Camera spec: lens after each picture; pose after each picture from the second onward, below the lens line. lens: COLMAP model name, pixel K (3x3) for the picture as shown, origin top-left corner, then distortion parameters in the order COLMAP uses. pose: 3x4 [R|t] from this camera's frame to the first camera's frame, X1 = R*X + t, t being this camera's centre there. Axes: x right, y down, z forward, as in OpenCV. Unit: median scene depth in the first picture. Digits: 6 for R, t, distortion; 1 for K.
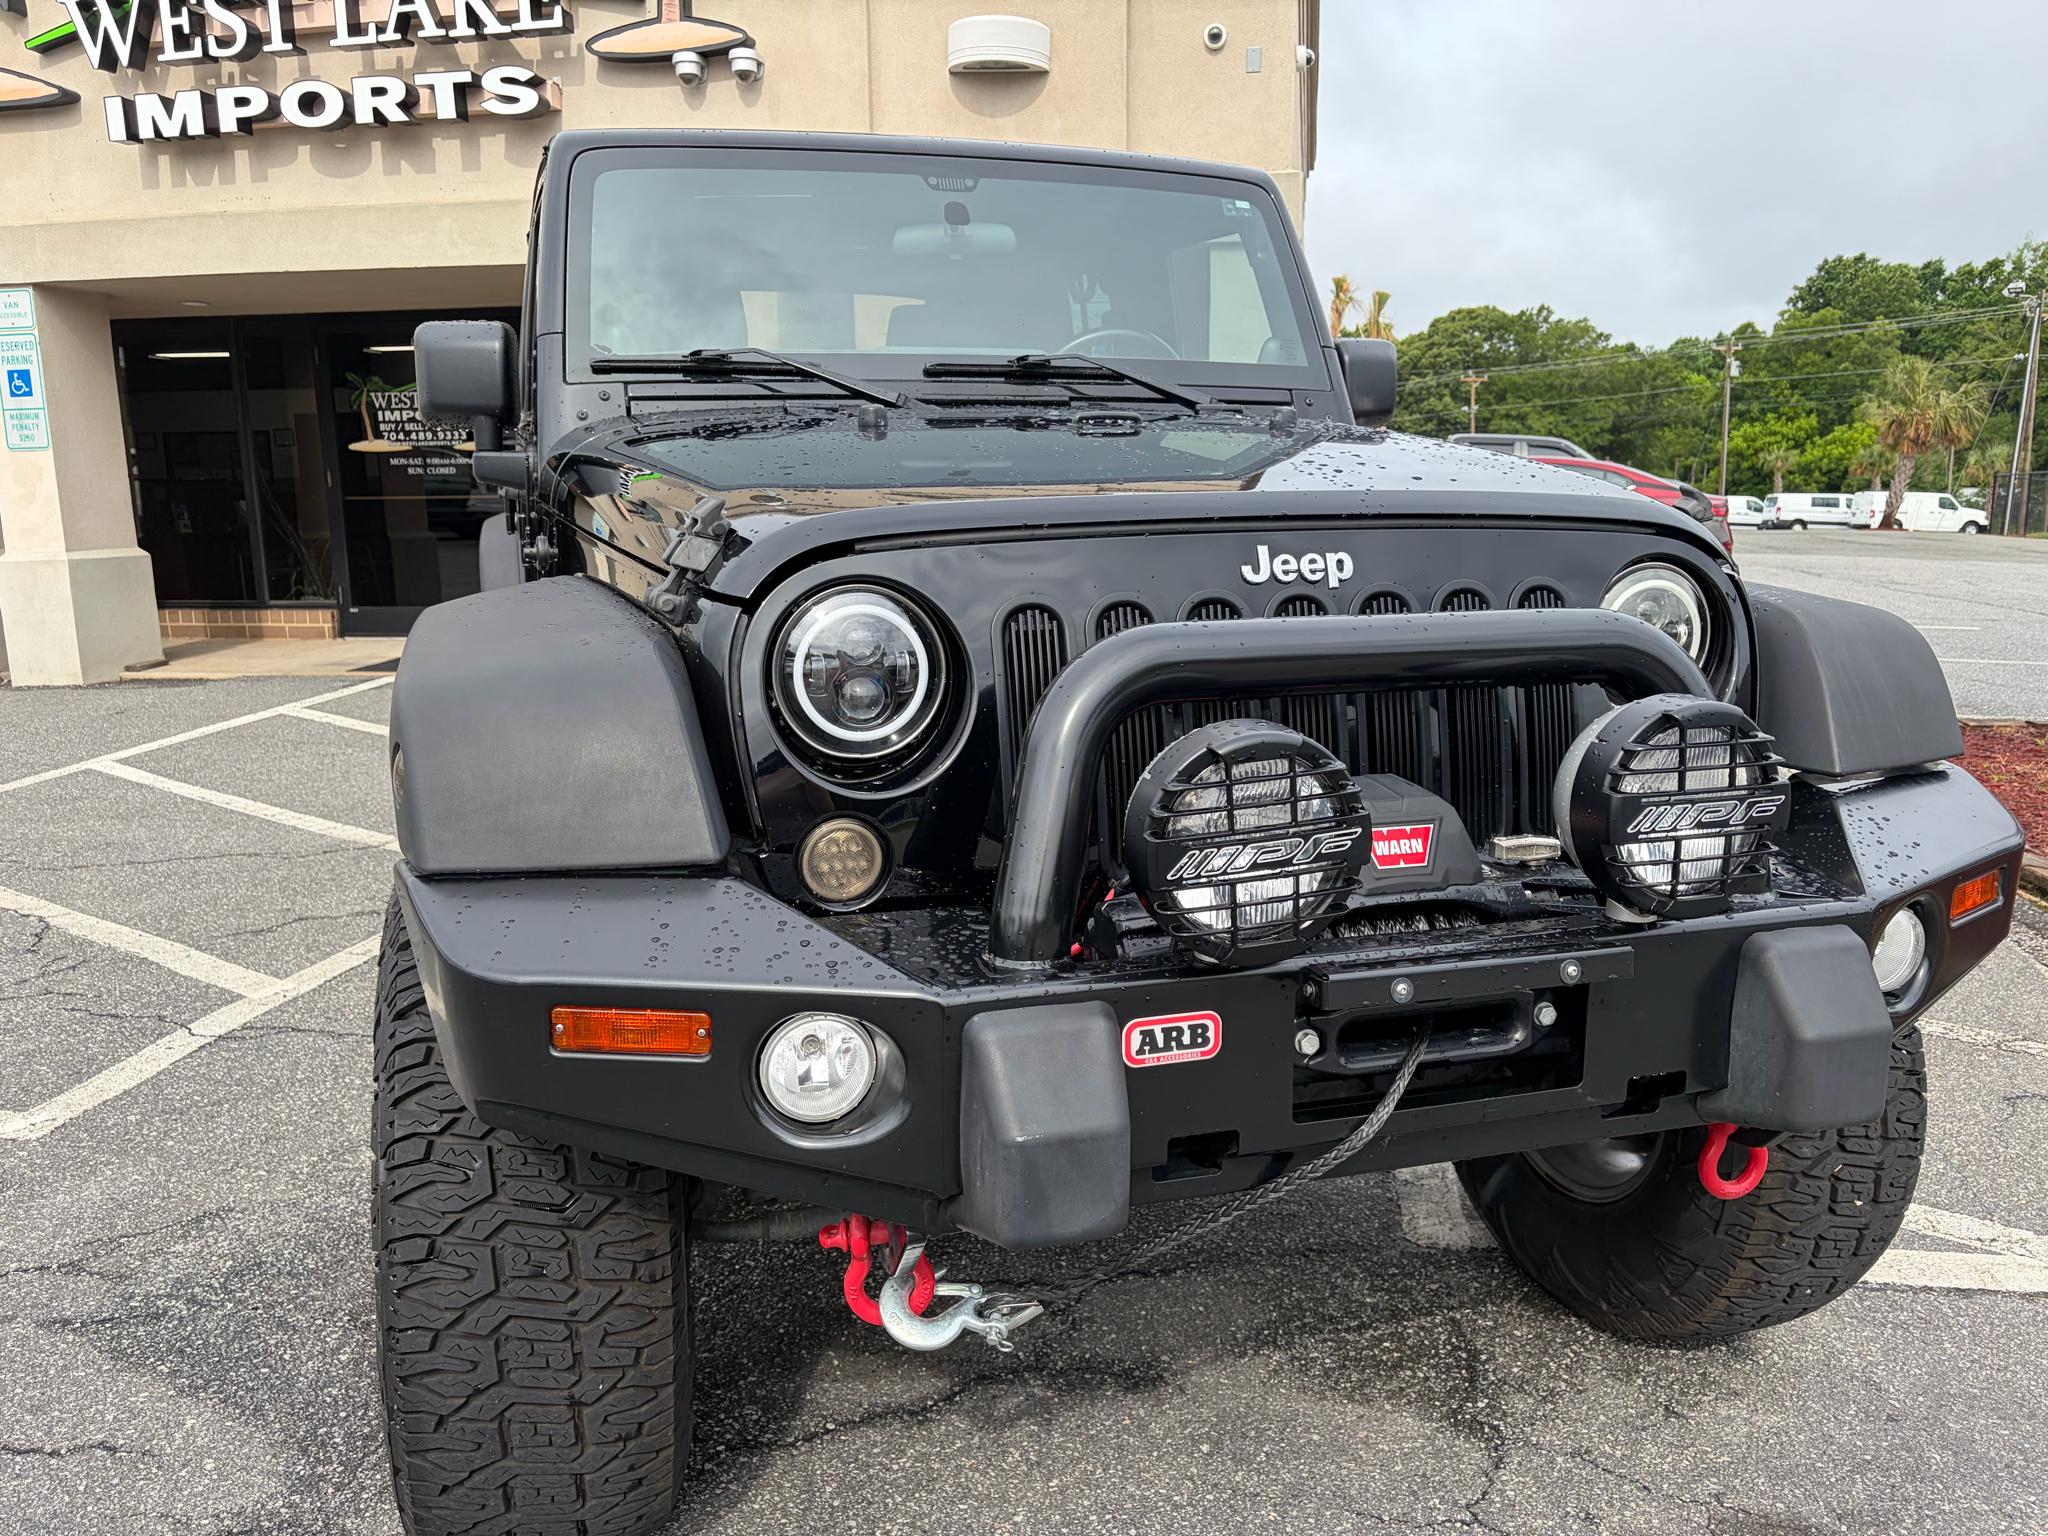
lens RADIAL K [[1543.7, 0, 1039.4], [0, 1543.7, 763.3], [0, 0, 1]] dist [0.051333, -0.054832]
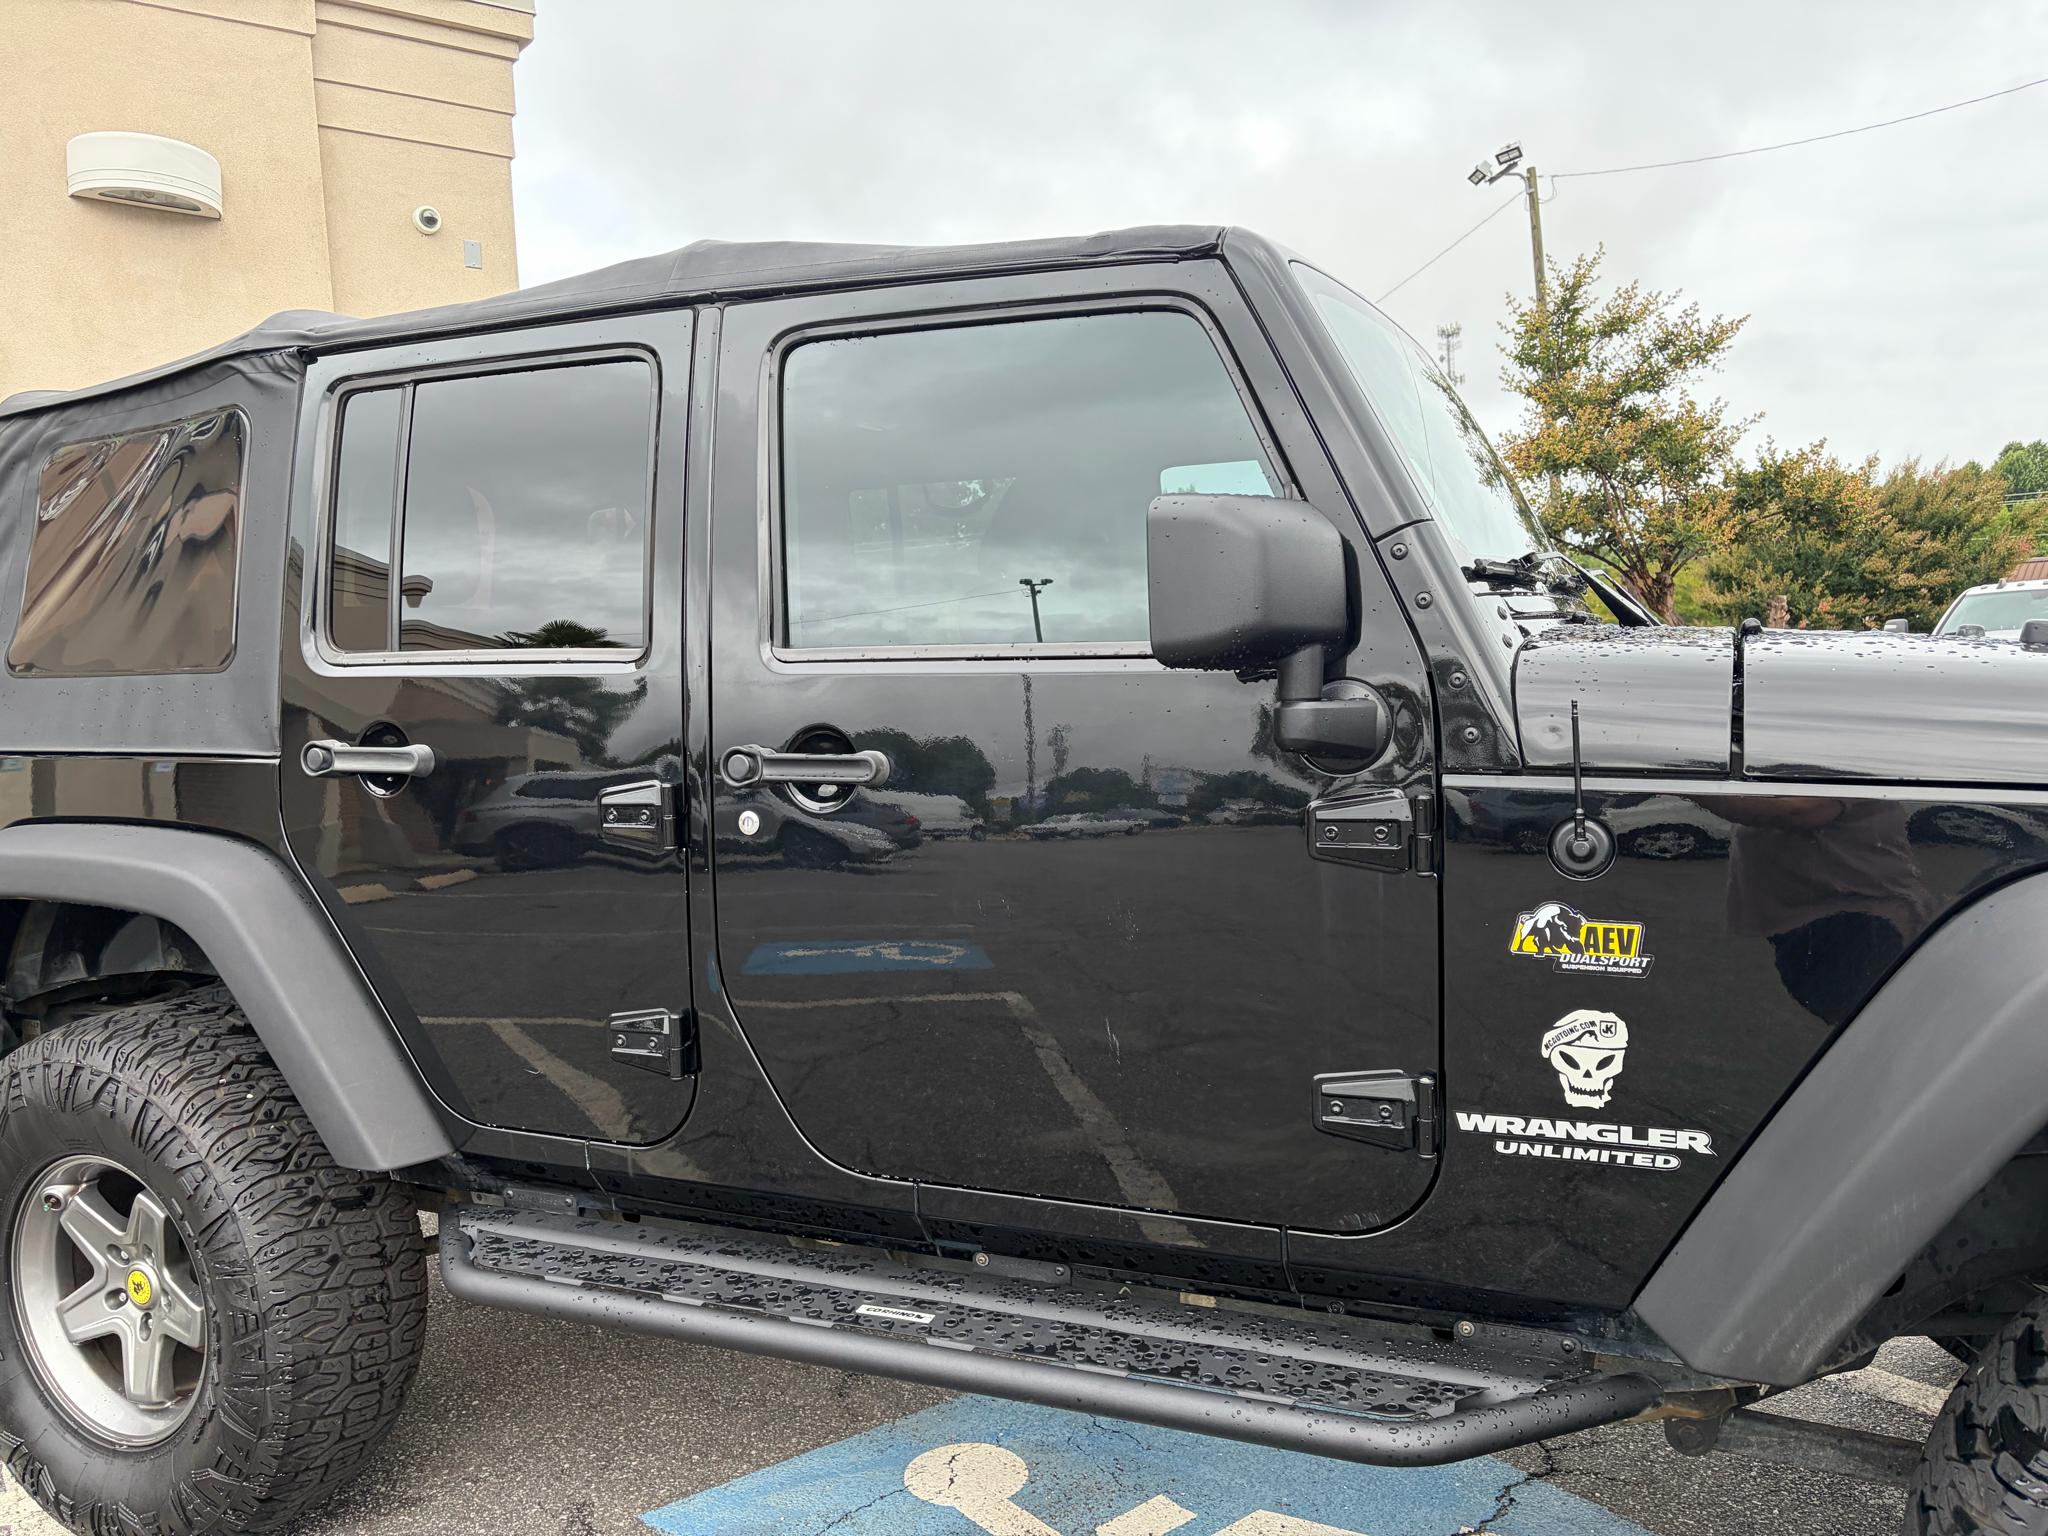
lens RADIAL K [[1543.7, 0, 1023.8], [0, 1543.7, 772.2], [0, 0, 1]] dist [0.051333, -0.054832]
pose [[0.679526, -0.068362, 0.730459, -0.300723], [0.171813, 0.982790, -0.067856, -0.051168], [-0.713249, 0.171612, 0.679577, 0.226667]]
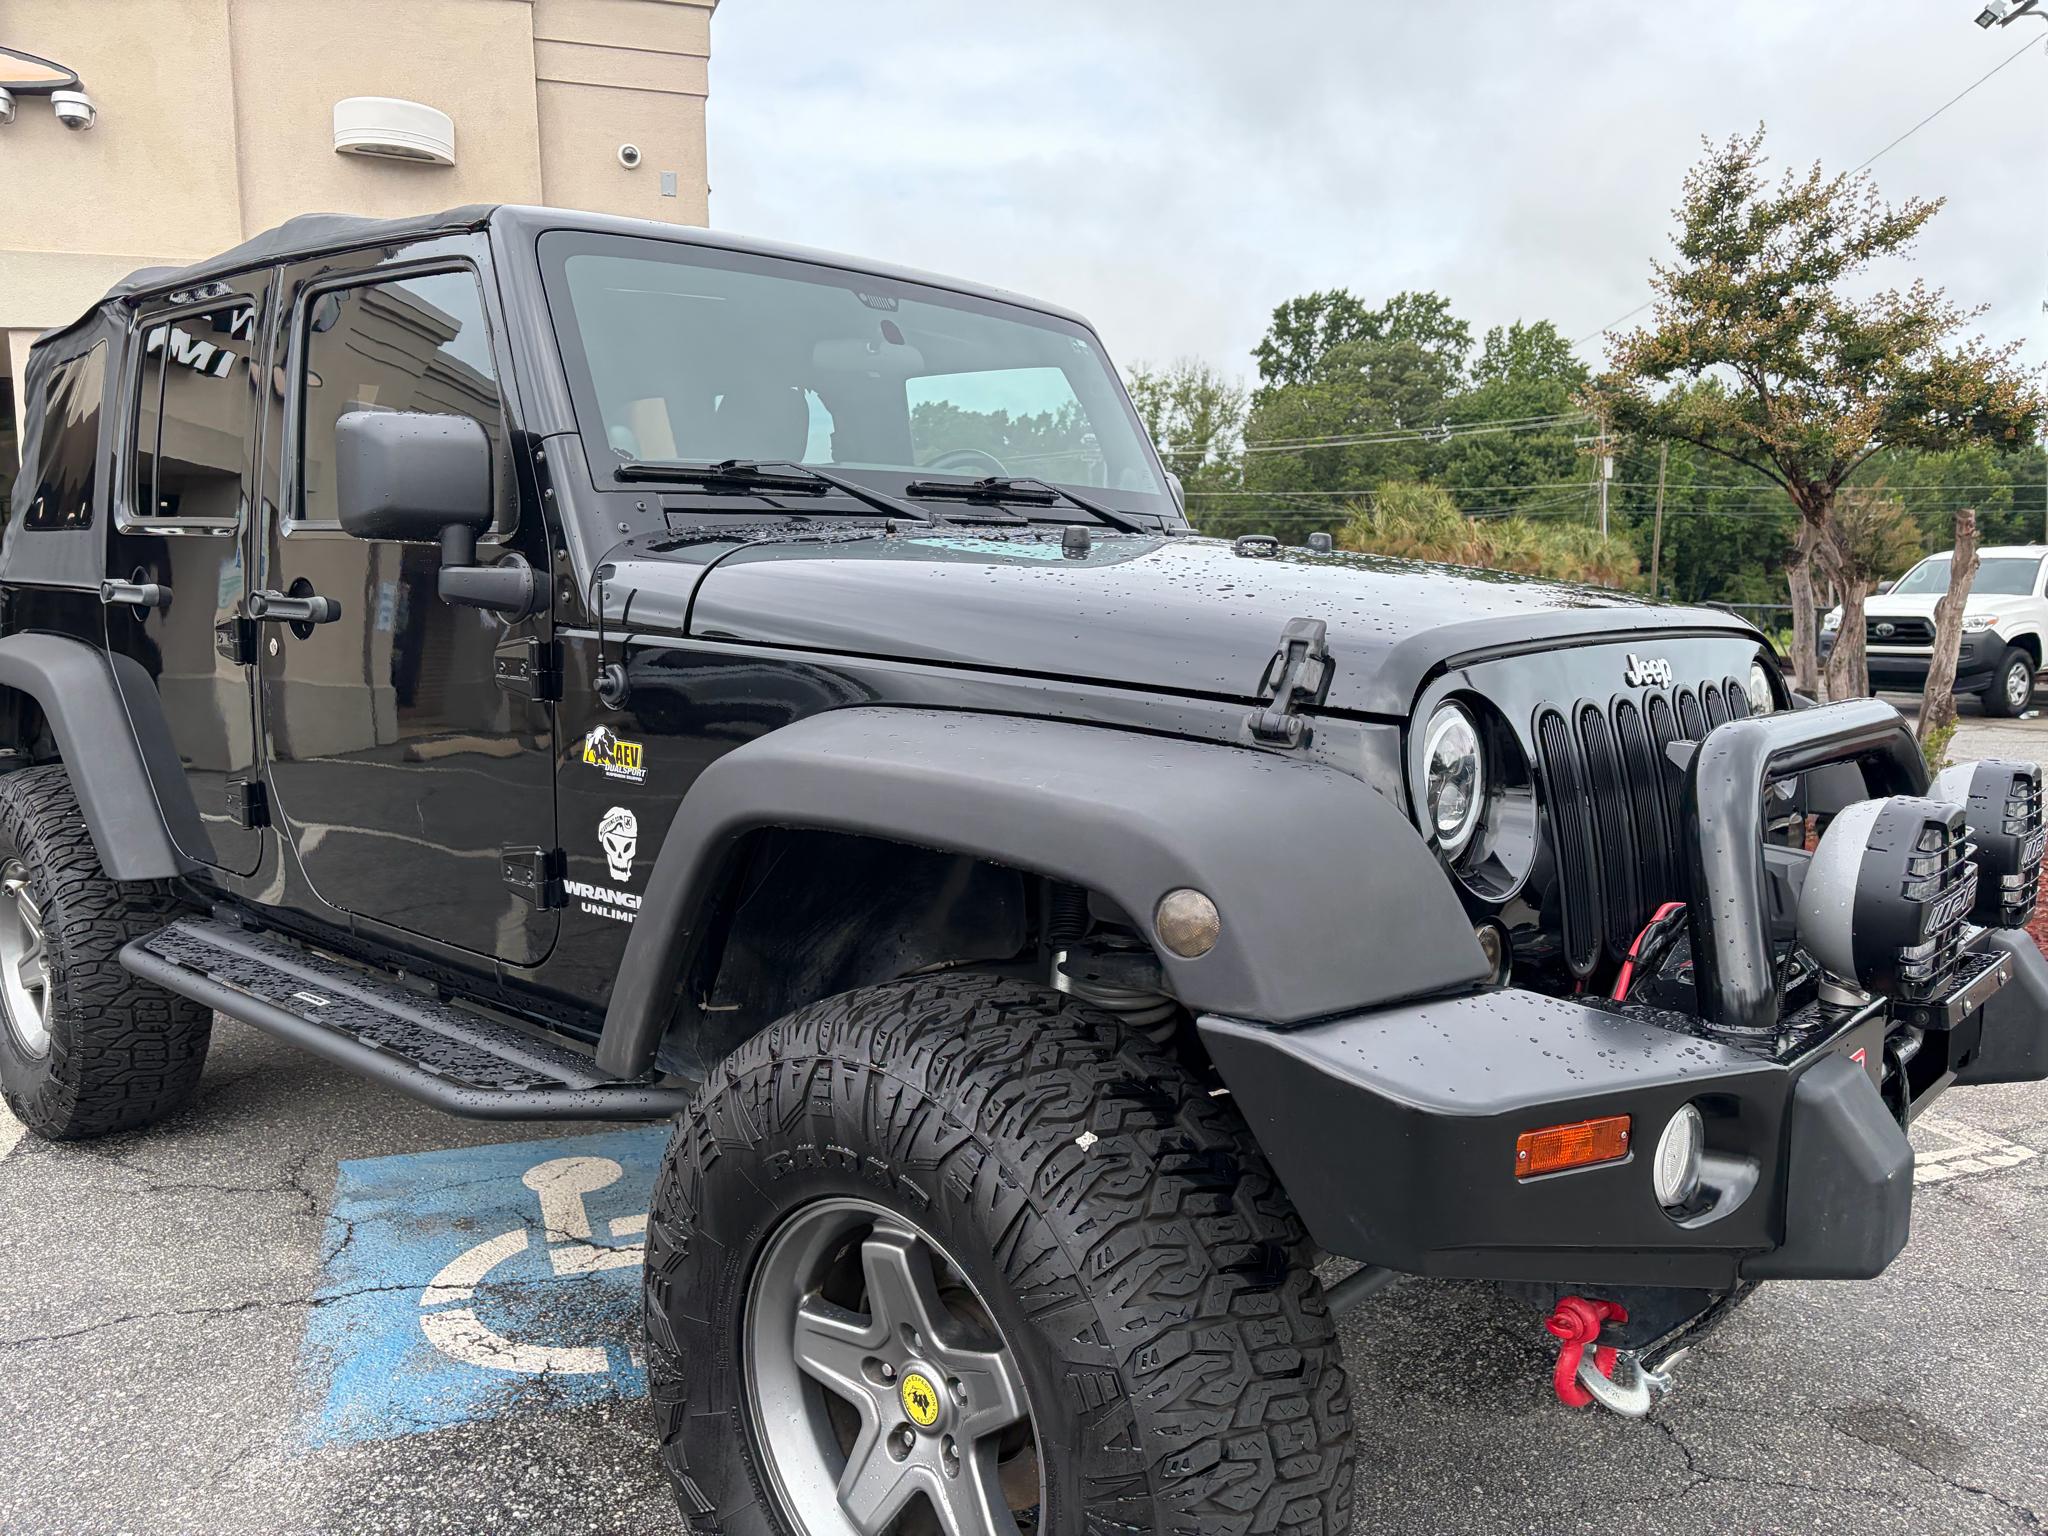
lens RADIAL K [[1543.7, 0, 1015.9], [0, 1543.7, 755.9], [0, 0, 1]] dist [0.051333, -0.054832]
pose [[0.870767, -0.052541, 0.488881, -0.173394], [0.089375, 0.994624, -0.052296, -0.009629], [-0.483505, 0.089231, 0.870782, 0.045041]]
